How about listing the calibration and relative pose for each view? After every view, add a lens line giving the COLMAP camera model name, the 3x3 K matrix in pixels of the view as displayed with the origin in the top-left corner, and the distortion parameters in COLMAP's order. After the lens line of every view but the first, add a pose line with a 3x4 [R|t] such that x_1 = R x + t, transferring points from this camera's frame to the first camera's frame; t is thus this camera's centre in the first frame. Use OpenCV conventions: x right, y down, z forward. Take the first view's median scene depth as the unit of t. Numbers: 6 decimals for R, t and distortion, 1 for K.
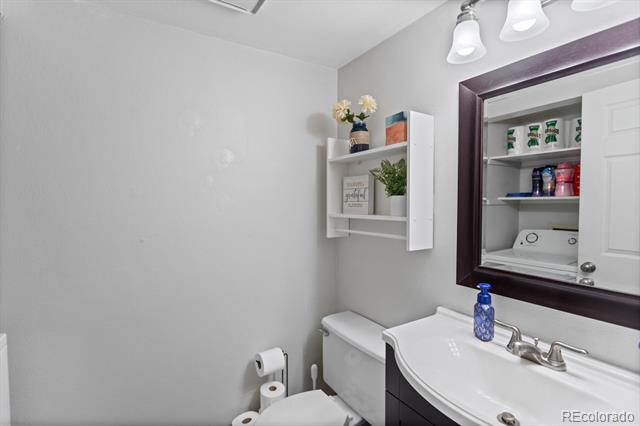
lens RADIAL K [[308.9, 0, 318.8], [0, 308.9, 206.2], [0, 0, 1]] dist [-0.000810, 0.000003]
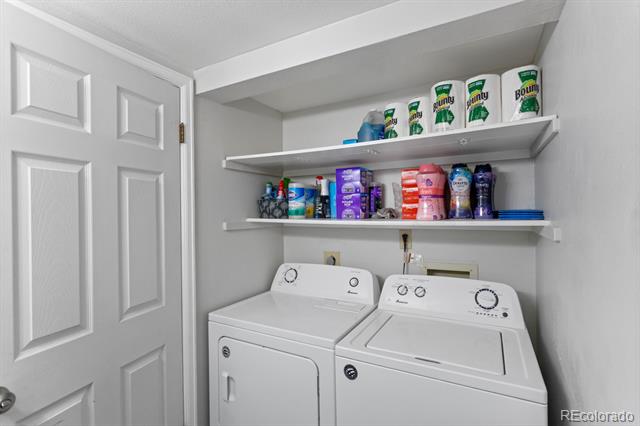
lens RADIAL K [[308.9, 0, 318.8], [0, 308.9, 206.2], [0, 0, 1]] dist [-0.000810, 0.000003]
pose [[0.486361, 0.005450, 0.873741, 0.091104], [0.042697, 0.998638, -0.029996, -0.031827], [-0.872714, 0.051895, 0.485466, 0.611454]]
